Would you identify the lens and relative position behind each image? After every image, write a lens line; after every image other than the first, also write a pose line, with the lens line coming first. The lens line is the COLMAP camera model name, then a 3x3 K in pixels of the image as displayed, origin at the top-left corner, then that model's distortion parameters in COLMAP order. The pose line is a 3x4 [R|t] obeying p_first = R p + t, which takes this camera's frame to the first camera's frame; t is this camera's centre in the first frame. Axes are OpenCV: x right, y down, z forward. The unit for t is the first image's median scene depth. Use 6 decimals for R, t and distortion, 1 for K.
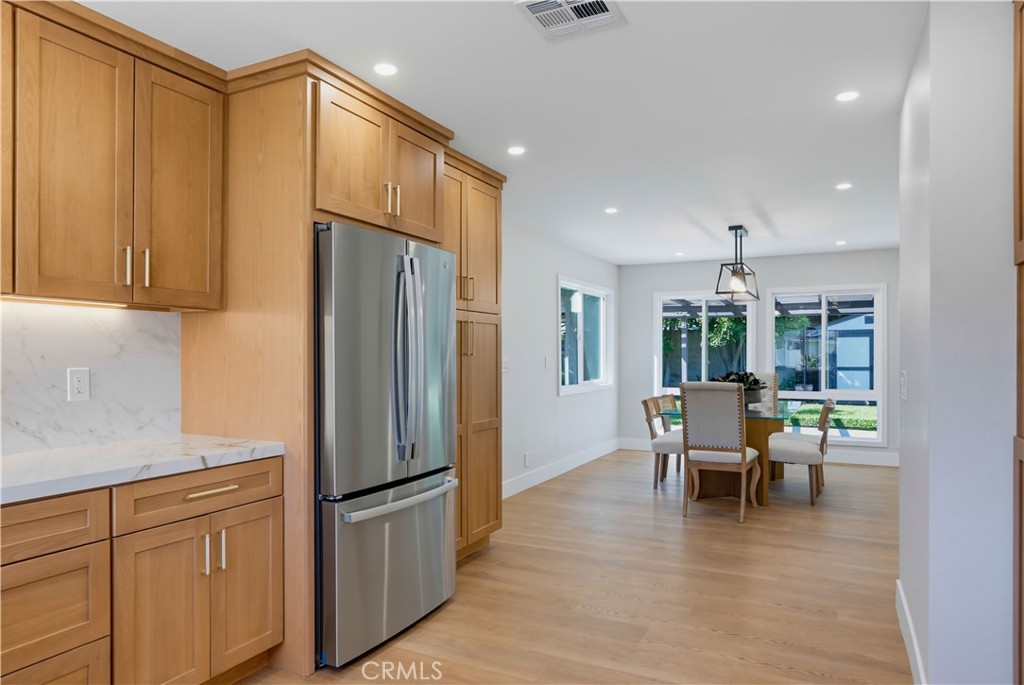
lens RADIAL K [[655.9, 0, 509.9], [0, 655.9, 342.4], [0, 0, 1]] dist [-0.007976, 0.011803]
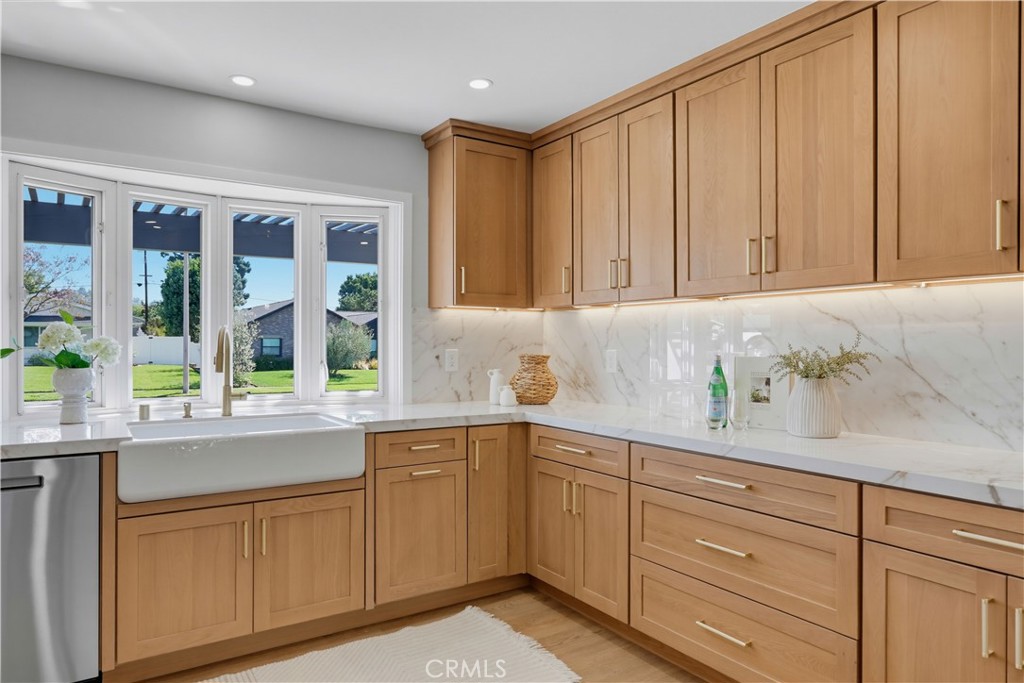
lens RADIAL K [[655.9, 0, 508.4], [0, 655.9, 340.9], [0, 0, 1]] dist [-0.007976, 0.011803]
pose [[-0.503713, -0.002995, -0.863866, 0.382941], [0.015772, 0.999795, -0.012663, 0.020739], [0.863727, -0.020004, -0.503563, 0.896157]]
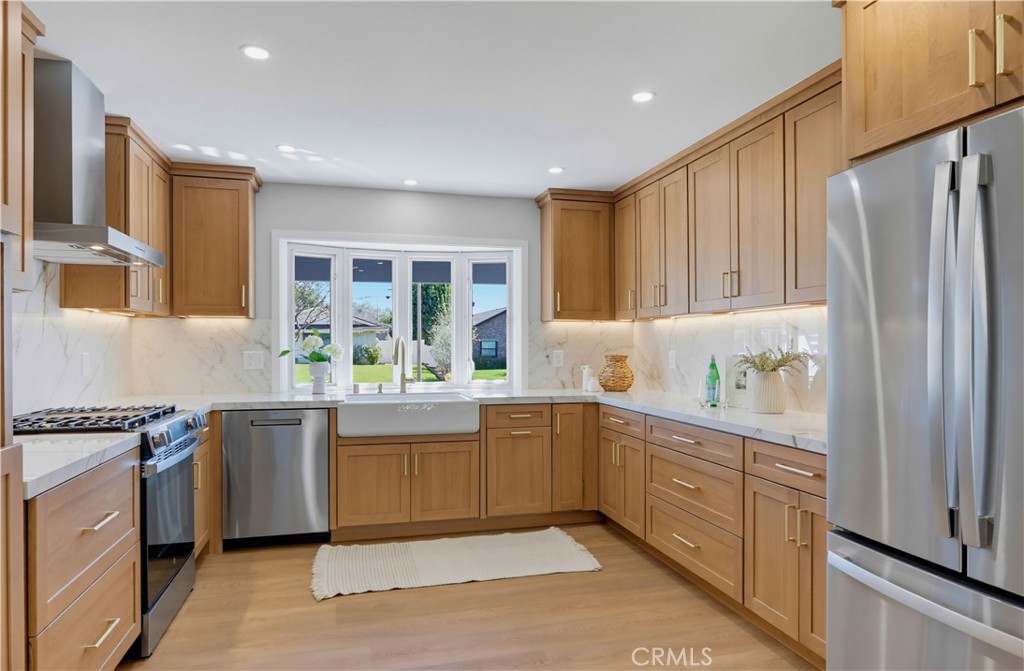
lens RADIAL K [[626.3, 0, 512.7], [0, 626.3, 341.0], [0, 0, 1]] dist [0.007091, 0.000064]
pose [[-0.750528, -0.001917, -0.660836, 0.586178], [0.015635, 0.999664, -0.020658, 0.026952], [0.660653, -0.025837, -0.750246, 1.466579]]
